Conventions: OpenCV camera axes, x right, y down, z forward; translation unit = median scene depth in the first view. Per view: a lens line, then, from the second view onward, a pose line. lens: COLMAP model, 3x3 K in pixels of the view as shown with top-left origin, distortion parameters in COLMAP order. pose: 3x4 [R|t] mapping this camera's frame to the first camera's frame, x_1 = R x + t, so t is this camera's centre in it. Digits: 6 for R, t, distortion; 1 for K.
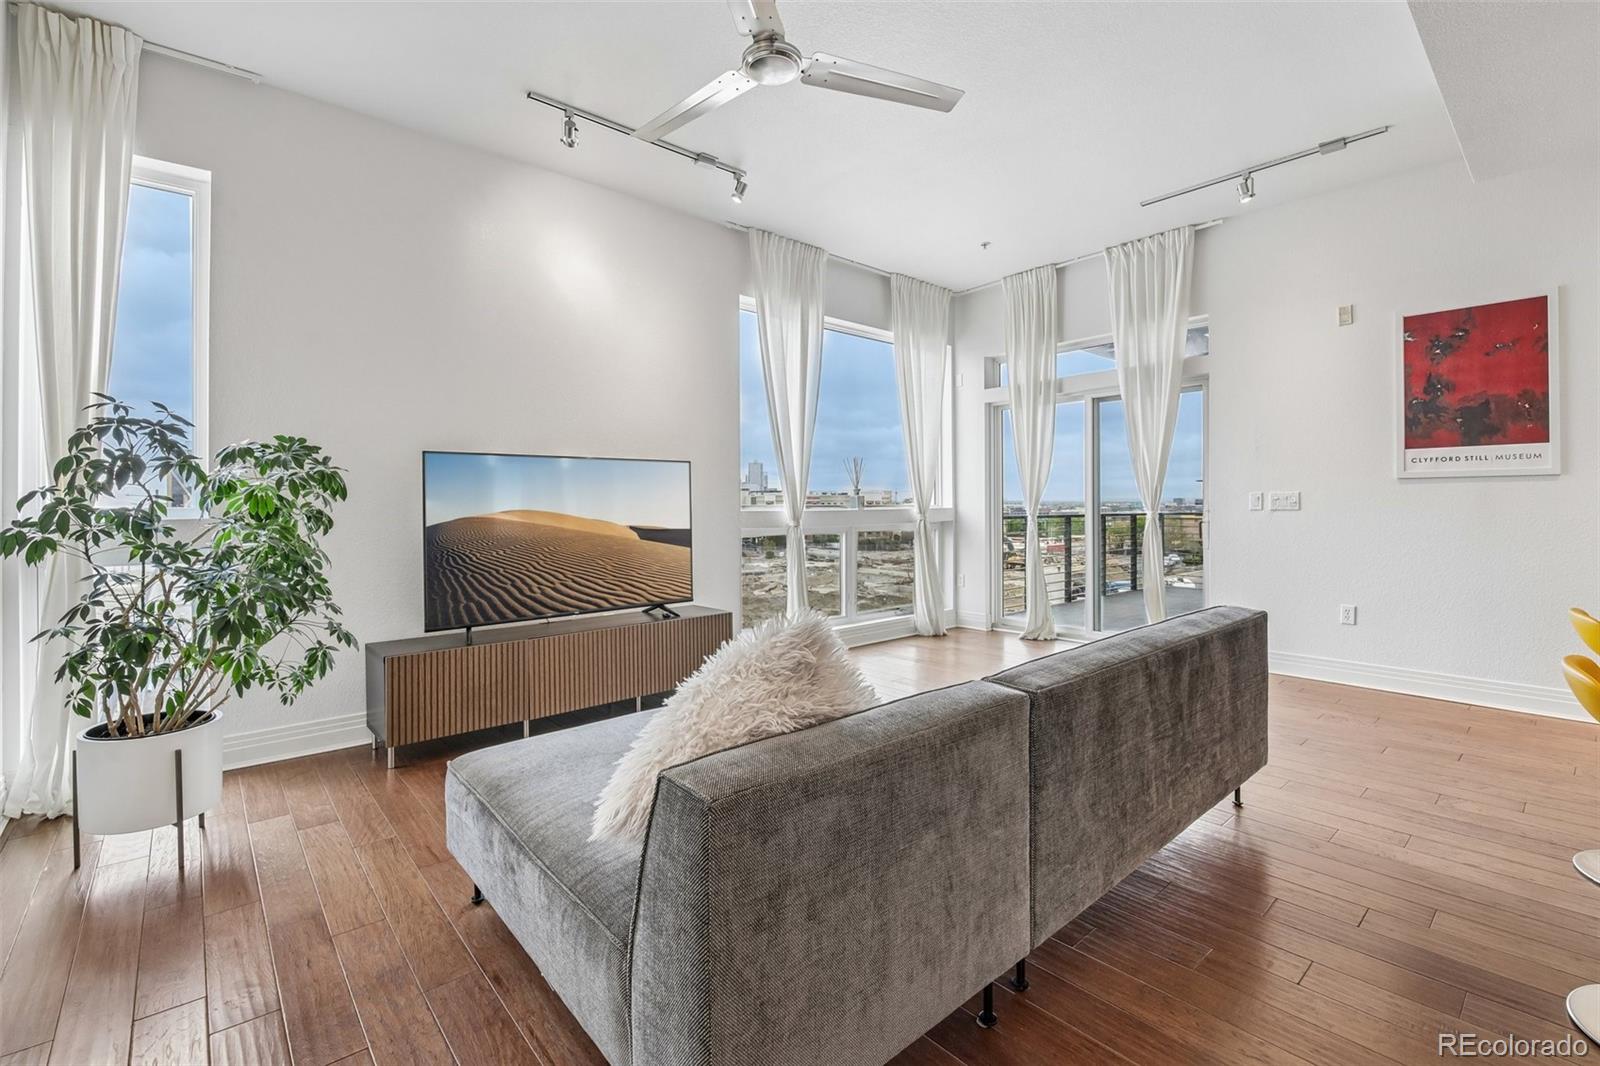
lens RADIAL K [[699.3, 0, 797.0], [0, 699.3, 510.9], [0, 0, 1]] dist [0.002173, -0.007279]
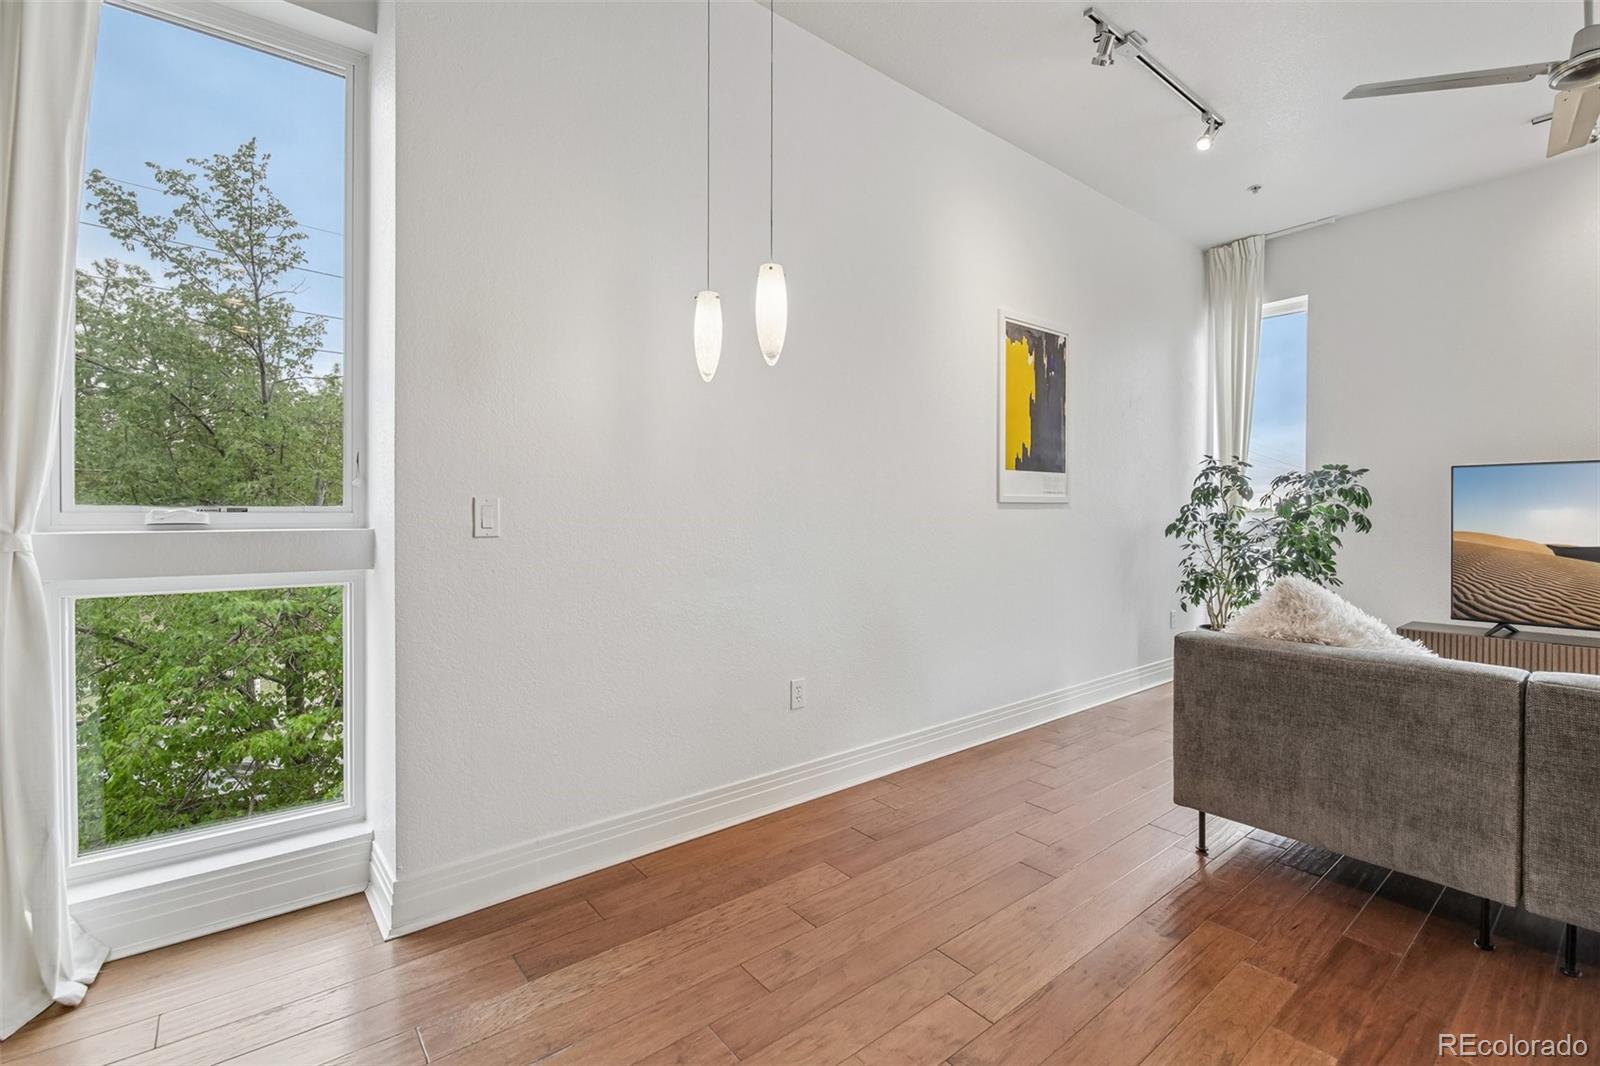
lens RADIAL K [[699.3, 0, 786.8], [0, 699.3, 516.7], [0, 0, 1]] dist [0.002173, -0.007279]
pose [[-0.048256, 0.011029, -0.998774, 0.458481], [-0.007697, 0.999905, 0.011413, -0.002812], [0.998805, 0.008238, -0.048166, -0.043532]]
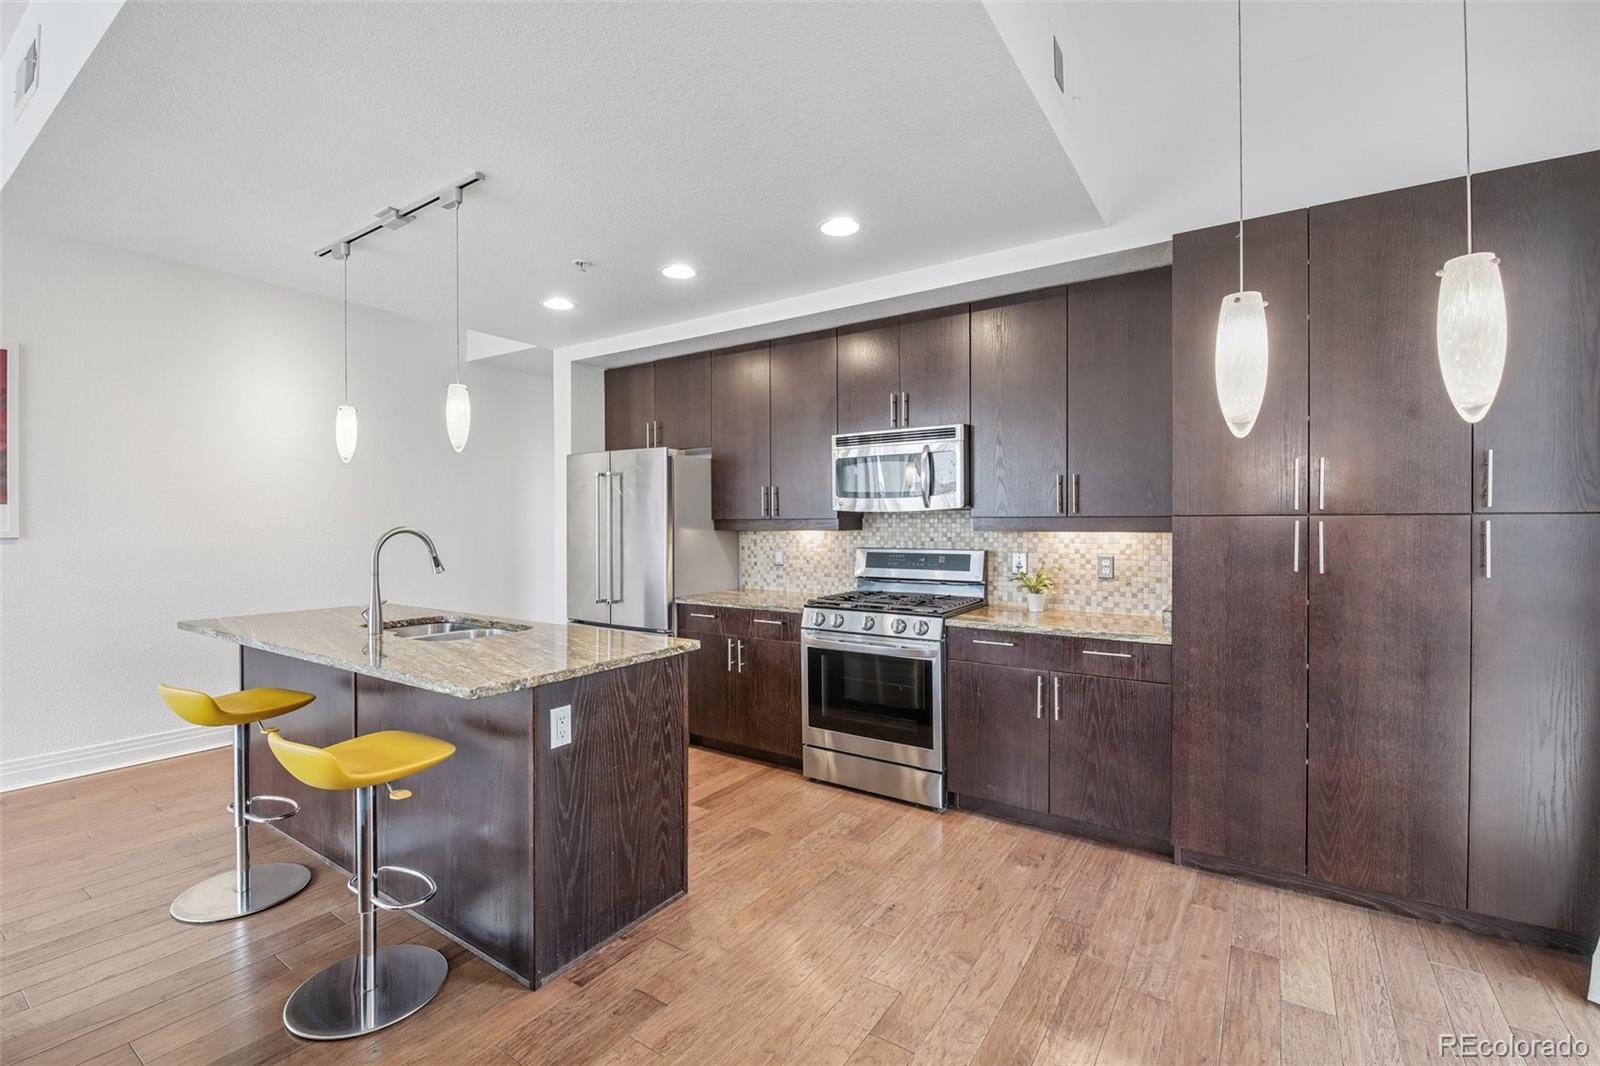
lens RADIAL K [[699.3, 0, 783.6], [0, 699.3, 528.0], [0, 0, 1]] dist [0.002173, -0.007279]
pose [[-0.250769, -0.000714, 0.968047, -0.077401], [0.009195, 0.999953, 0.003119, -0.043596], [-0.968003, 0.009683, -0.250750, 0.153621]]
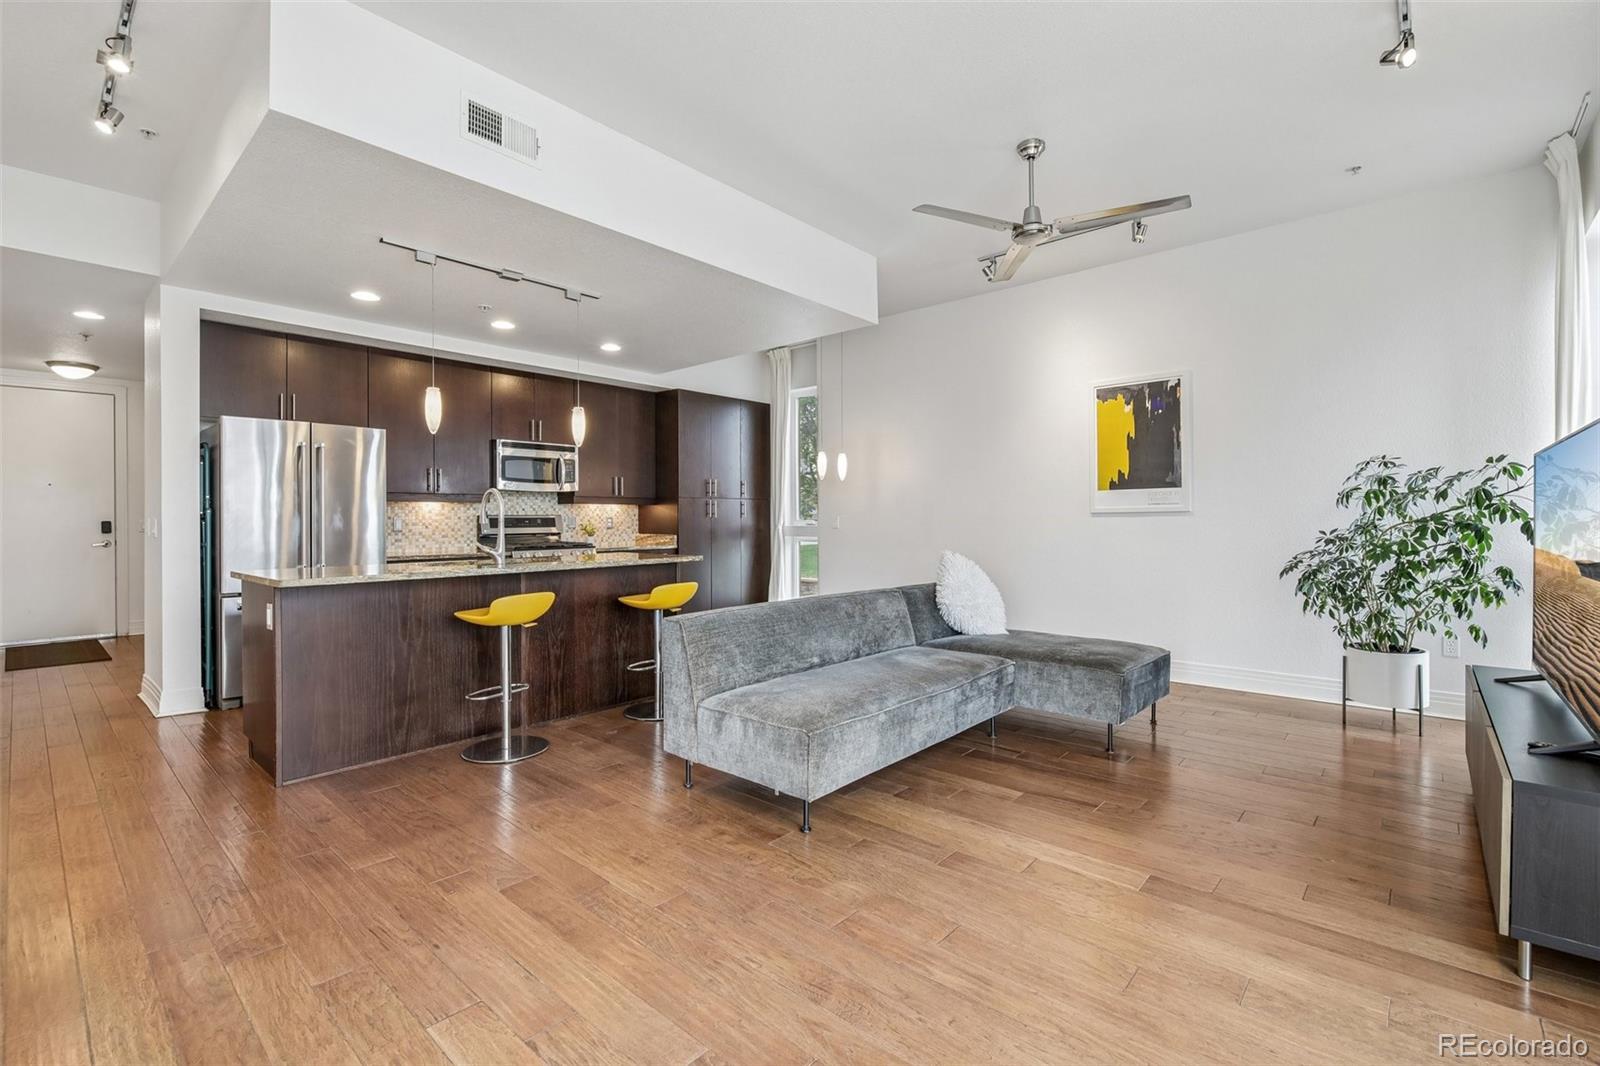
lens RADIAL K [[699.3, 0, 791.8], [0, 699.3, 519.9], [0, 0, 1]] dist [0.002173, -0.007279]
pose [[-0.992102, 0.010790, -0.124970, 0.320225], [0.009757, 0.999913, 0.008870, -0.013919], [0.125054, 0.007580, -0.992121, 1.131633]]
